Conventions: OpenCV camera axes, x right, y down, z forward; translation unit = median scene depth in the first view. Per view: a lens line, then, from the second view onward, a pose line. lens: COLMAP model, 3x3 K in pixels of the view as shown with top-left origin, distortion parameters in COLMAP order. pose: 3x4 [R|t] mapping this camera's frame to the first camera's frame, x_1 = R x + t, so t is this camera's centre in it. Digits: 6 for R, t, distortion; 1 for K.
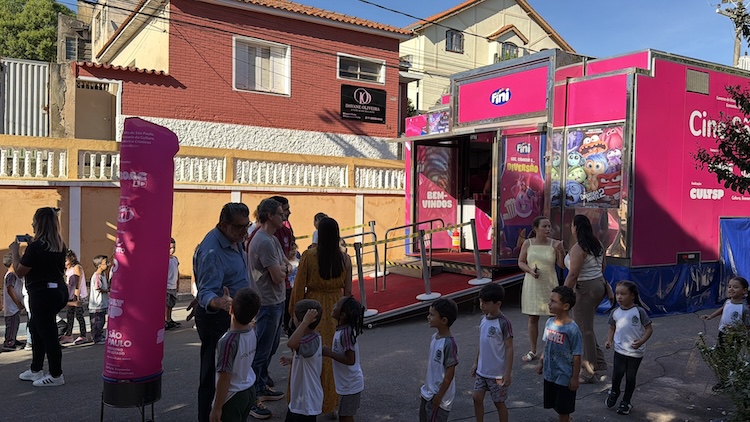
lens RADIAL K [[641.4, 0, 394.5], [0, 641.4, 218.7], [0, 0, 1]] dist [0.142874, -0.238339]
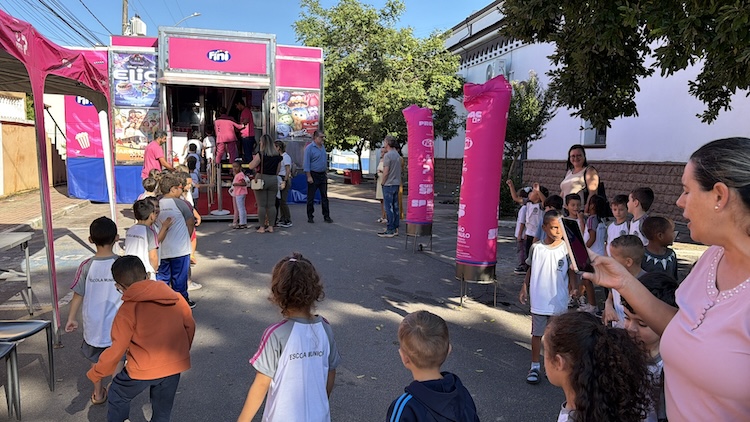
lens RADIAL K [[641.4, 0, 387.1], [0, 641.4, 217.0], [0, 0, 1]] dist [0.142874, -0.238339]
pose [[0.364791, -0.101735, 0.925515, -1.105278], [0.005581, 0.994234, 0.107089, 0.001398], [-0.931073, -0.033900, 0.363255, 0.191331]]
